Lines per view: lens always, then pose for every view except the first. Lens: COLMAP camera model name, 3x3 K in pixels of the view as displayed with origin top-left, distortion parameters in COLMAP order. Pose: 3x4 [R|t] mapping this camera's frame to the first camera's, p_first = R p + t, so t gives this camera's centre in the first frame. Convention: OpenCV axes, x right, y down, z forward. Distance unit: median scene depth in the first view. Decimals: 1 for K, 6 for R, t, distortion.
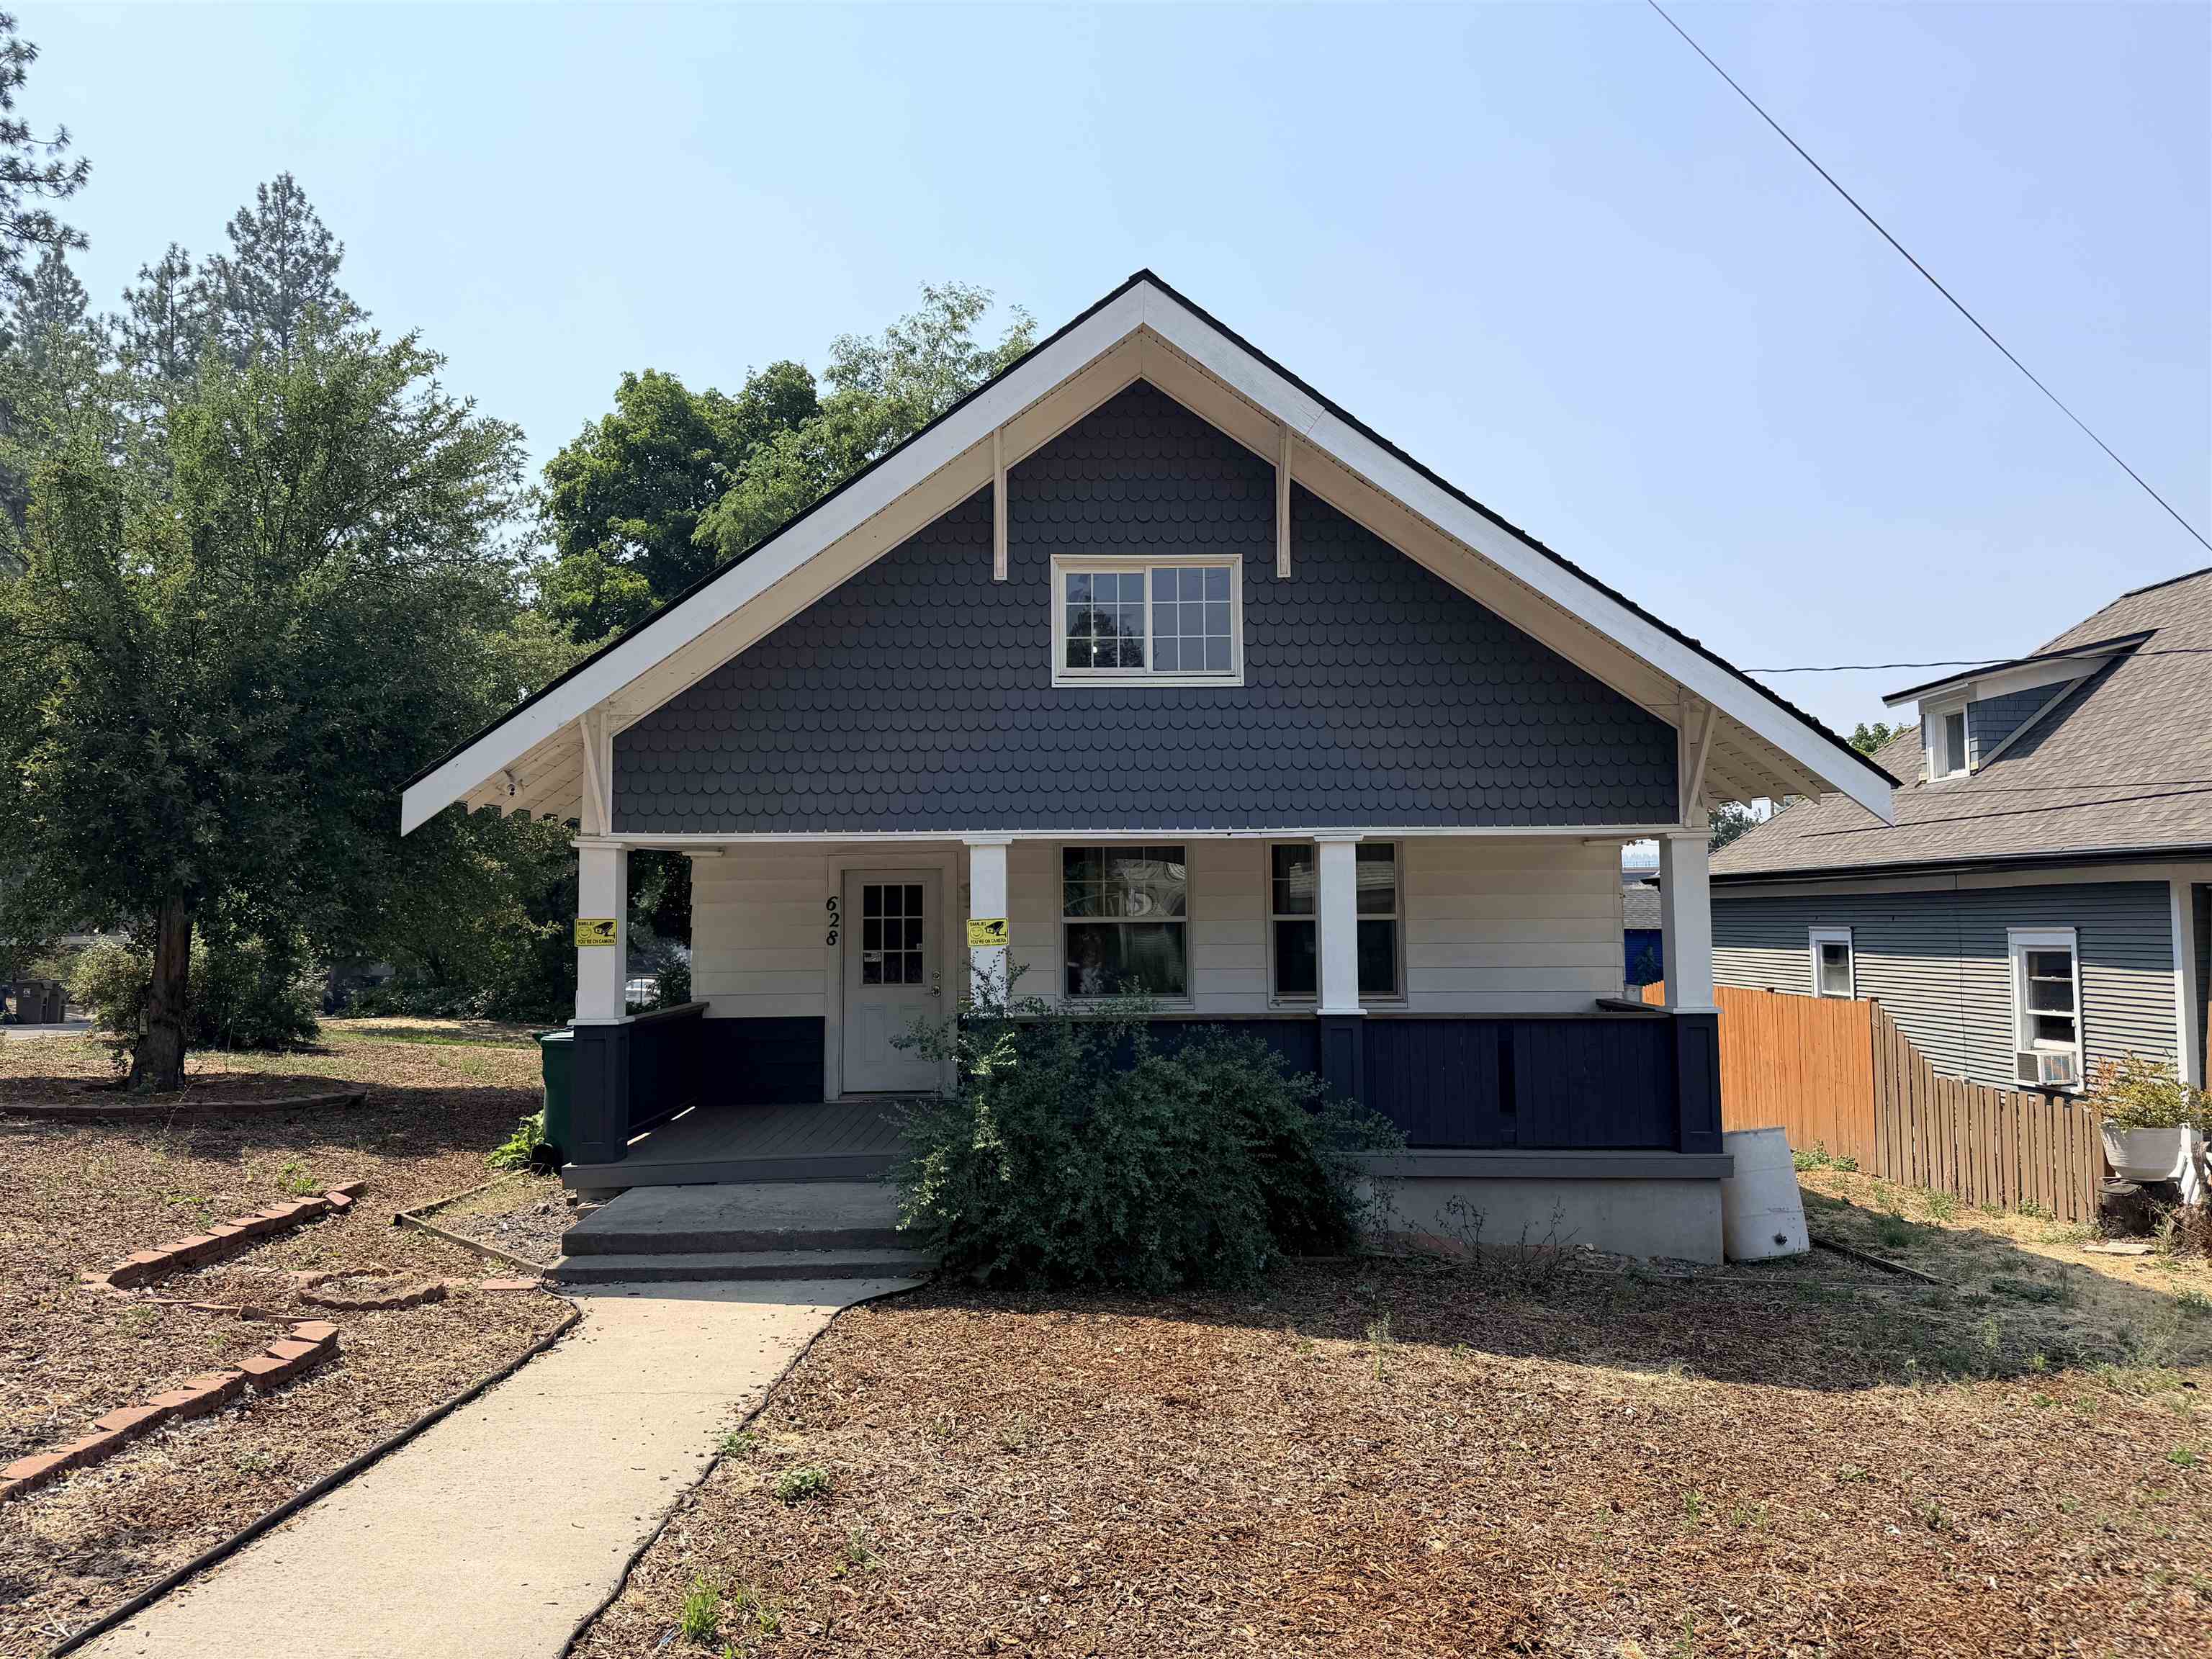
lens RADIAL K [[1543.8, 0, 1104.1], [0, 1543.8, 838.7], [0, 0, 1]] dist [0.046933, -0.027222]
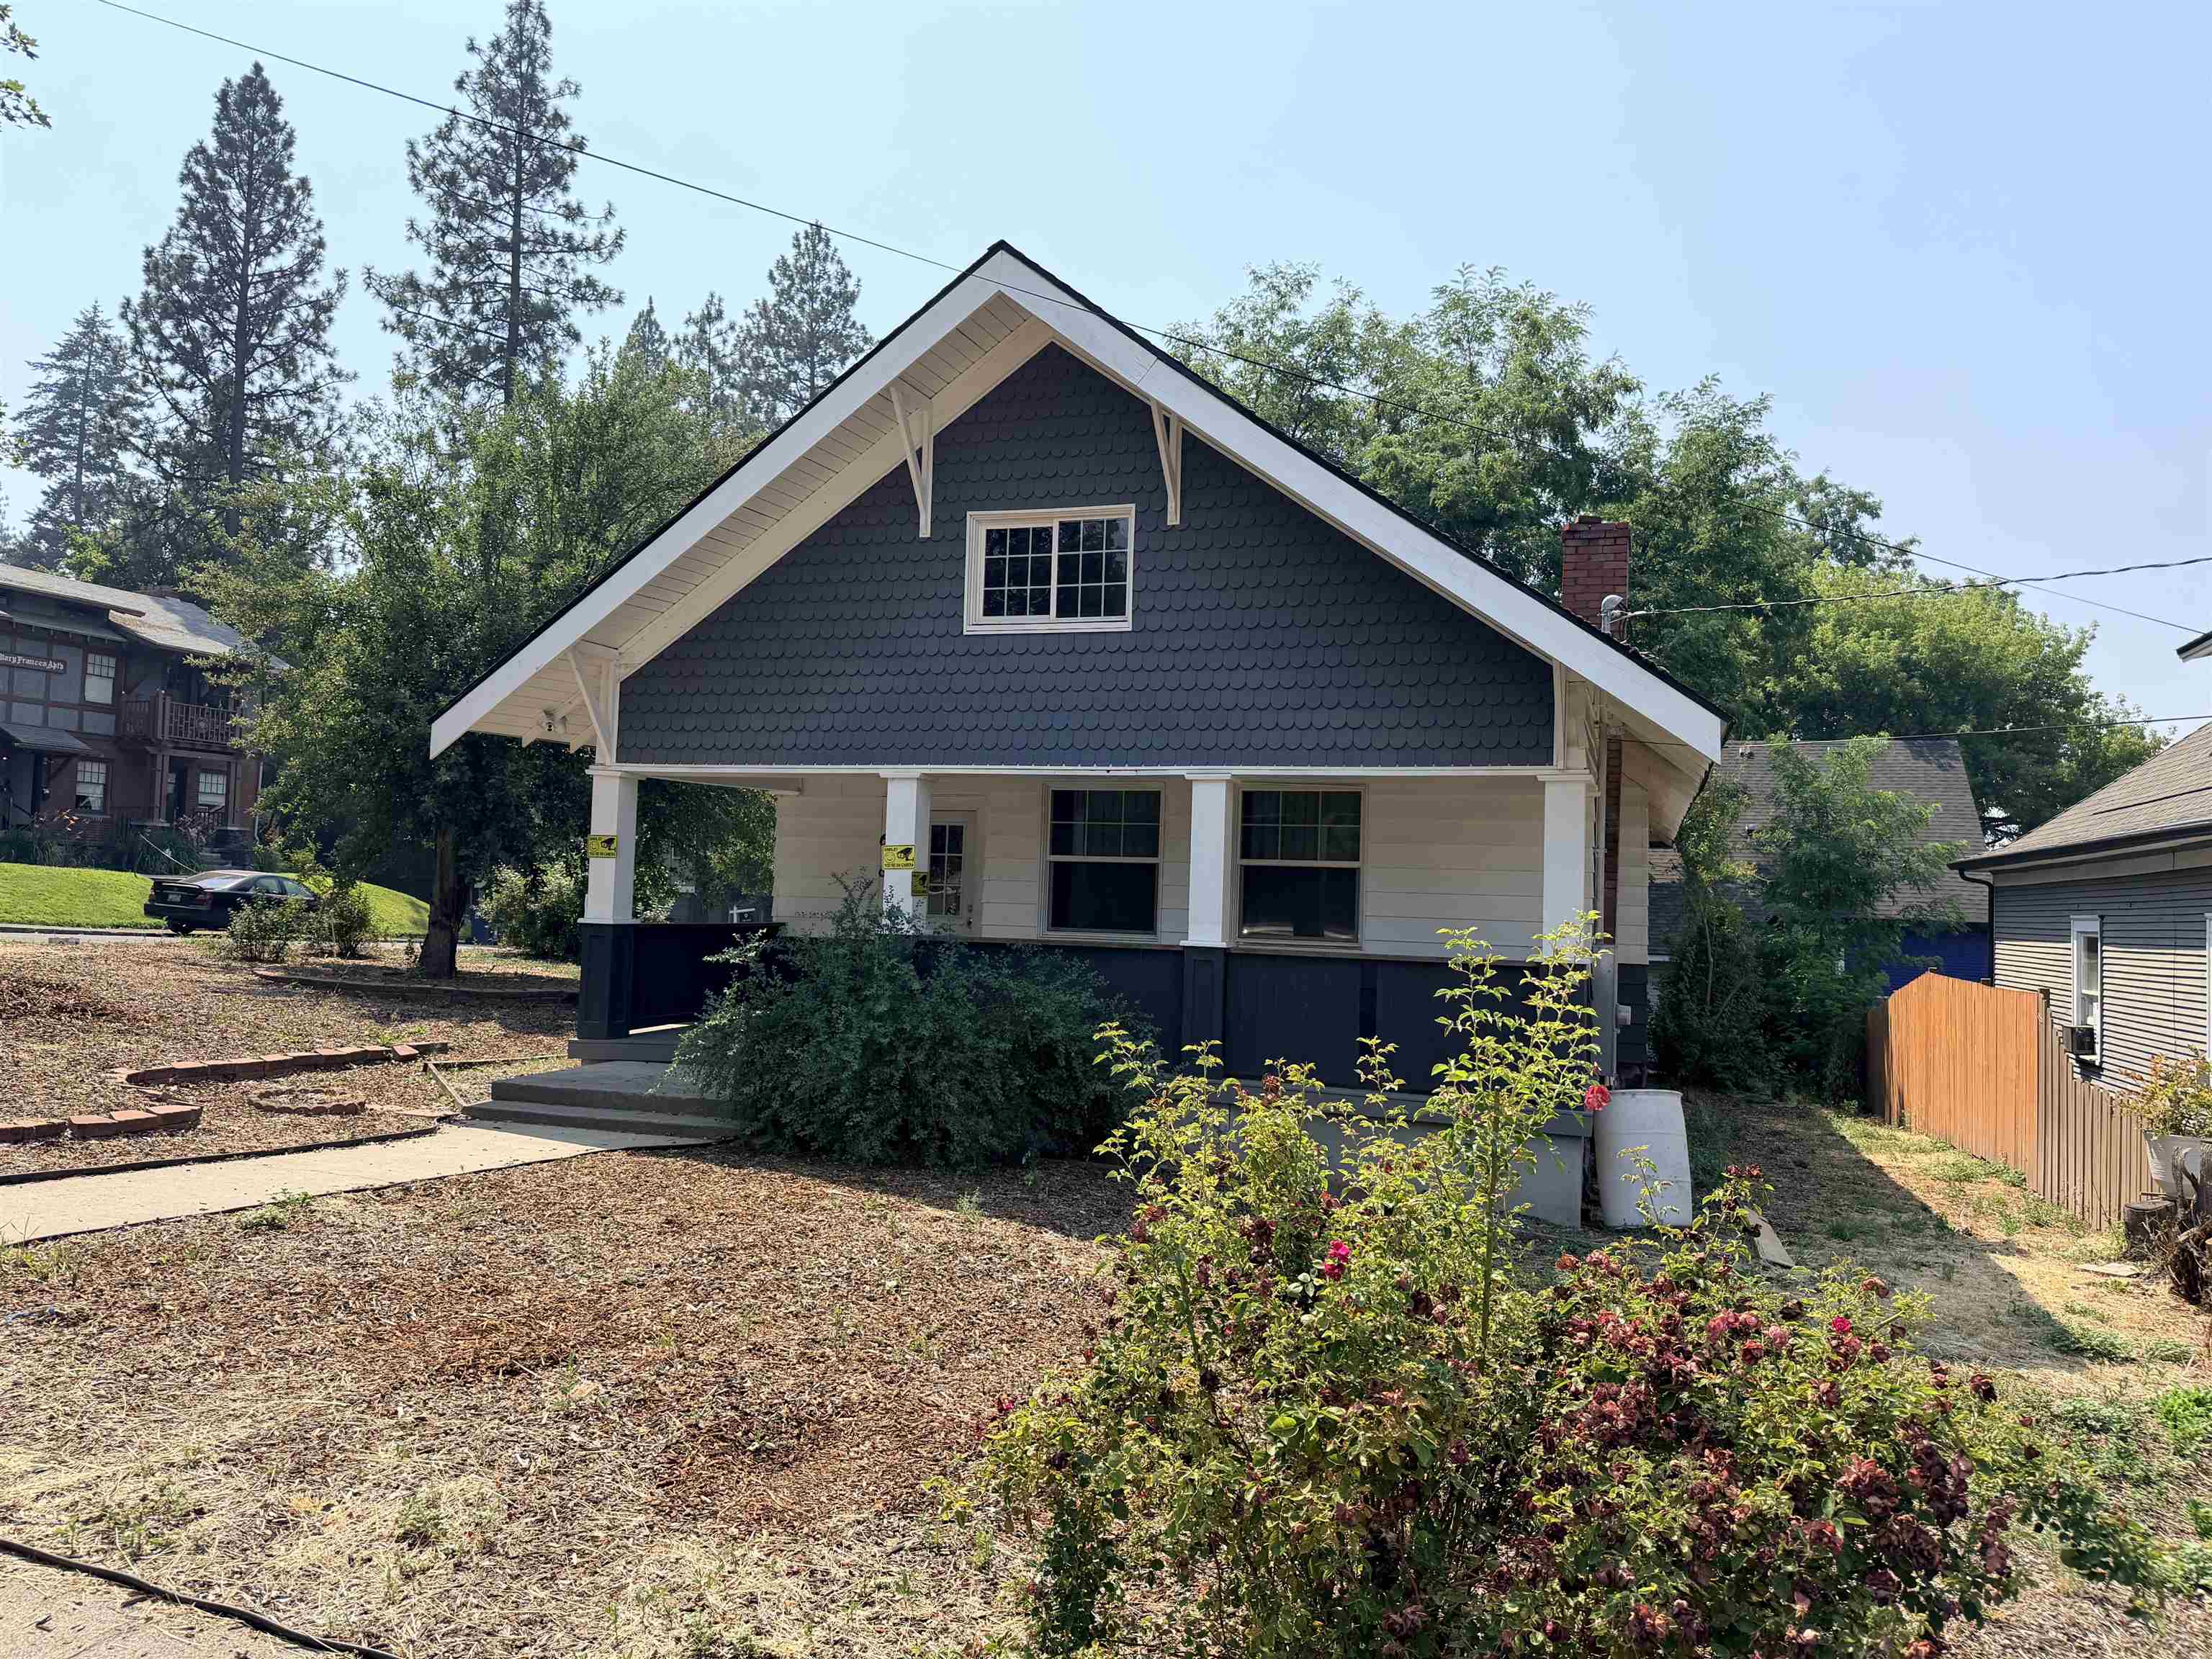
lens RADIAL K [[1531.4, 0, 1104.2], [0, 1531.4, 837.4], [0, 0, 1]] dist [0.084916, -0.125420]
pose [[0.946958, 0.026889, -0.320231, 0.405205], [-0.024328, 0.999632, 0.011996, 0.029249], [0.320436, -0.003569, 0.947264, 0.006197]]
